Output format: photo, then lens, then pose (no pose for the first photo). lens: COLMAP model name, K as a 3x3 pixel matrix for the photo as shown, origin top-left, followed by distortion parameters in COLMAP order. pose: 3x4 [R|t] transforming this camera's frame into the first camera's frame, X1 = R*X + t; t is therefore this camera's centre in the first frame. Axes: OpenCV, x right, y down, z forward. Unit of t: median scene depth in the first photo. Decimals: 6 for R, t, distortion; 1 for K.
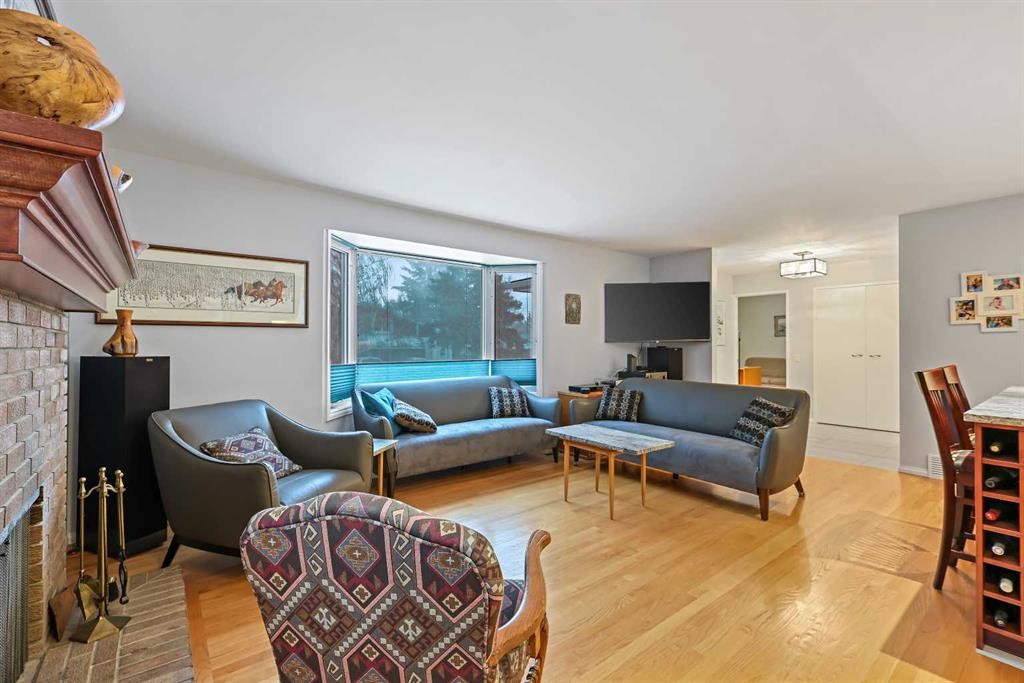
lens RADIAL K [[446.3, 0, 517.7], [0, 446.3, 334.0], [0, 0, 1]] dist [0.004010, 0.000101]
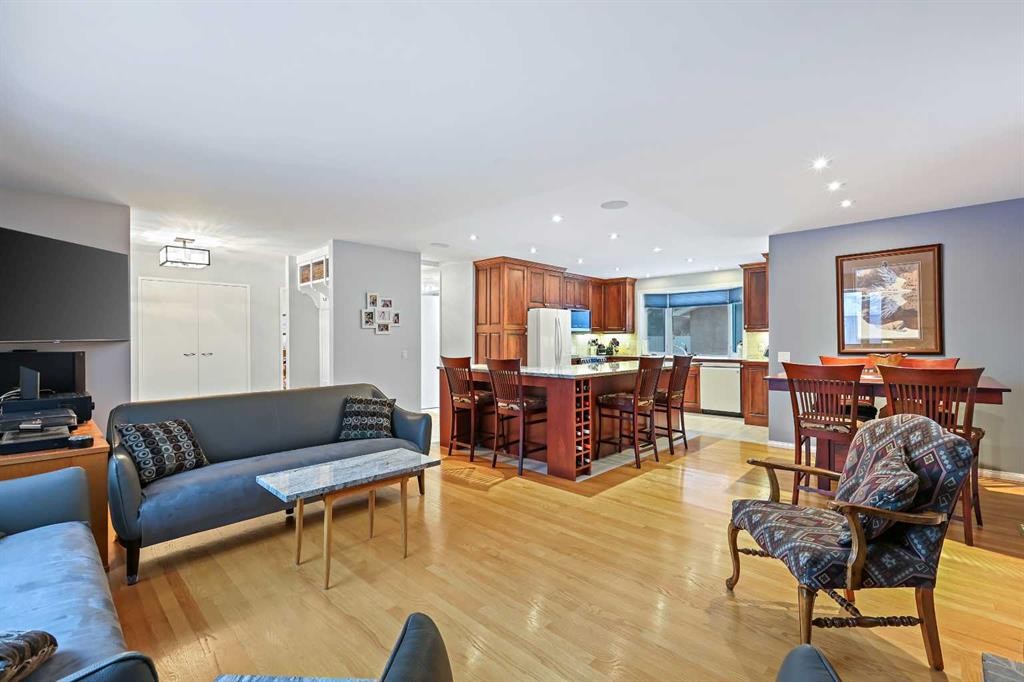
lens RADIAL K [[453.9, 0, 515.0], [0, 453.9, 342.1], [0, 0, 1]] dist [0.005566, 0.000187]
pose [[-0.130655, -0.007281, 0.991401, -0.533450], [-0.016697, 0.999847, 0.005143, 0.007079], [-0.991287, -0.015881, -0.130757, 0.755116]]
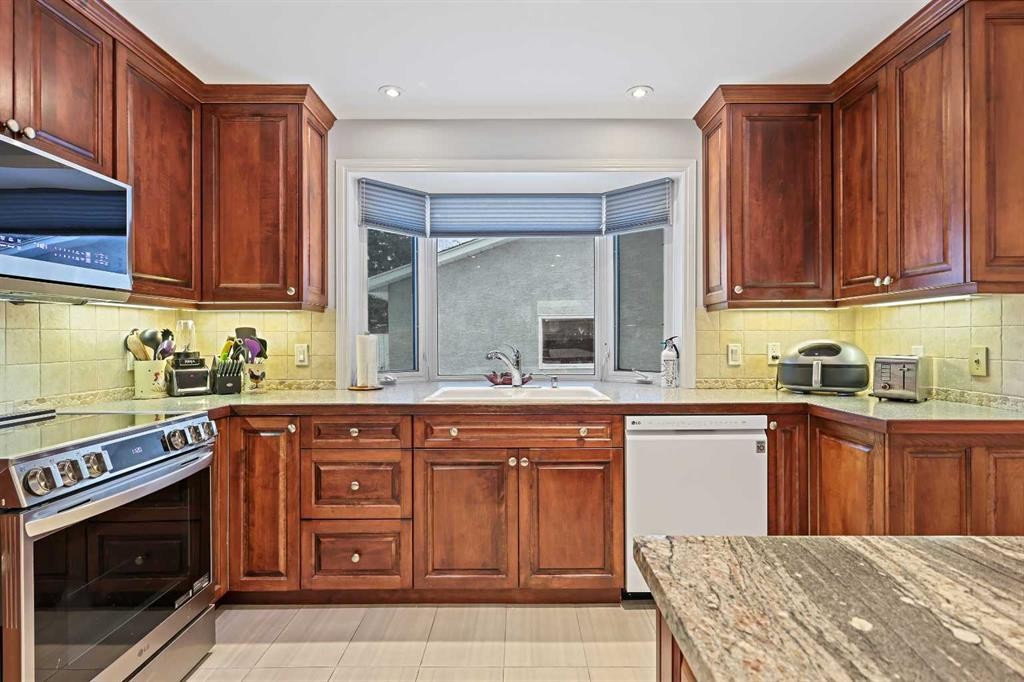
lens RADIAL K [[513.2, 0, 511.1], [0, 513.2, 338.1], [0, 0, 1]] dist [0.005360, -0.000178]
pose [[-0.784194, 0.002231, 0.620511, 1.061585], [-0.009899, 0.999821, -0.016105, 0.011385], [-0.620436, -0.018772, -0.784032, 0.247178]]
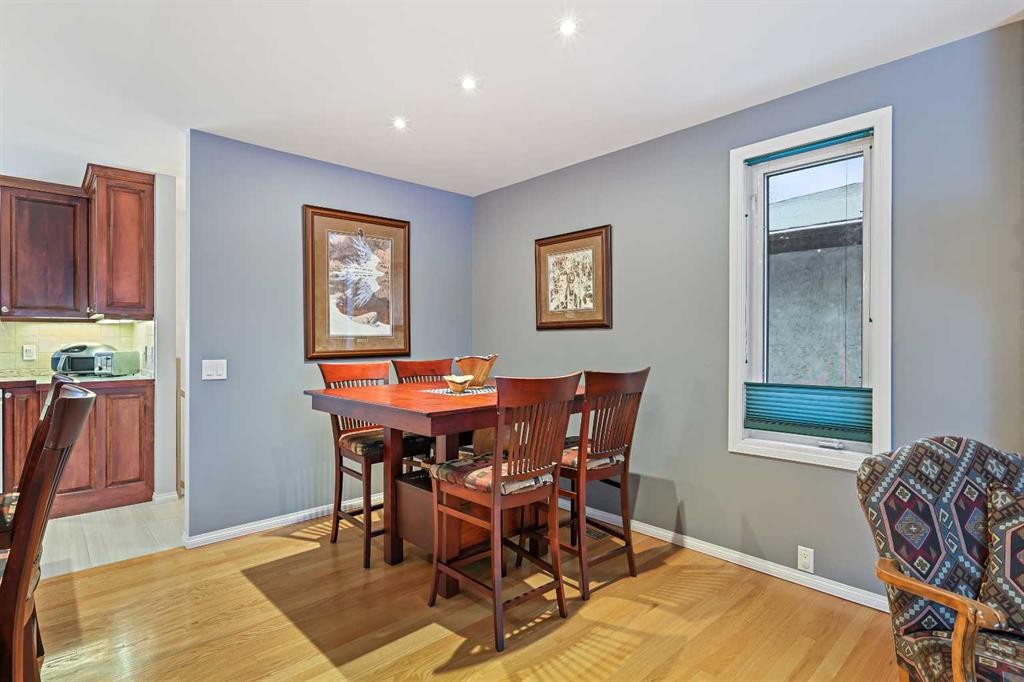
lens RADIAL K [[513.2, 0, 508.3], [0, 513.2, 339.5], [0, 0, 1]] dist [0.005360, -0.000178]
pose [[-0.997889, -0.001836, -0.064919, 0.314976], [-0.000336, 0.999733, -0.023102, 0.017120], [0.064944, -0.023031, -0.997623, 0.623451]]
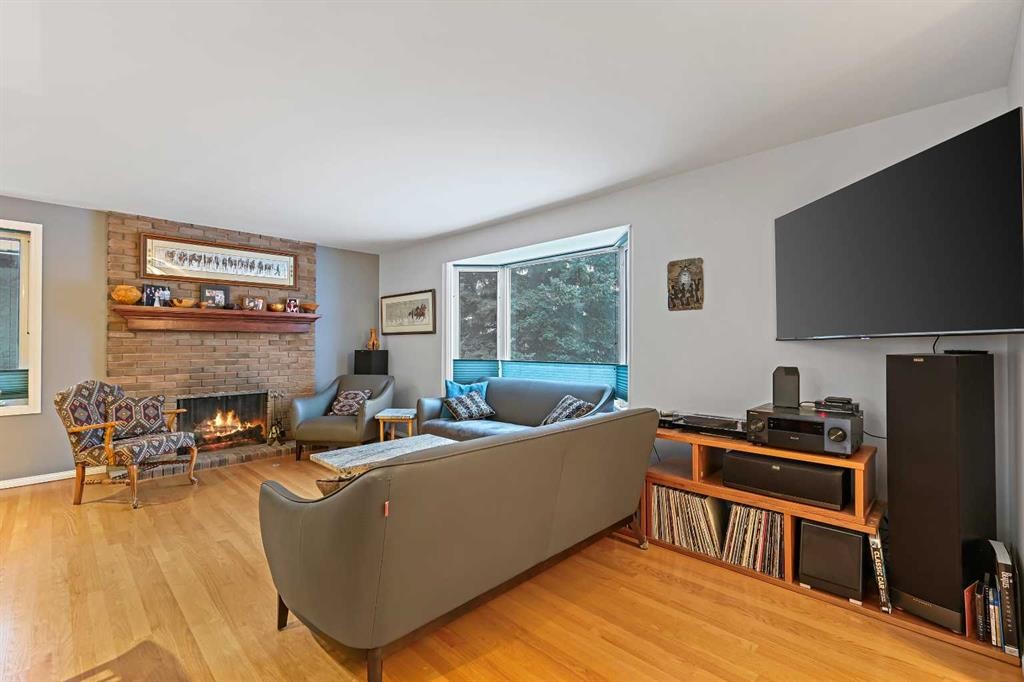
lens RADIAL K [[446.3, 0, 511.1], [0, 446.3, 342.5], [0, 0, 1]] dist [0.004010, 0.000101]
pose [[0.102818, -0.004700, -0.994689, 1.006334], [0.019686, 0.999803, -0.002689, 0.025756], [0.994505, -0.019305, 0.102890, 1.043996]]
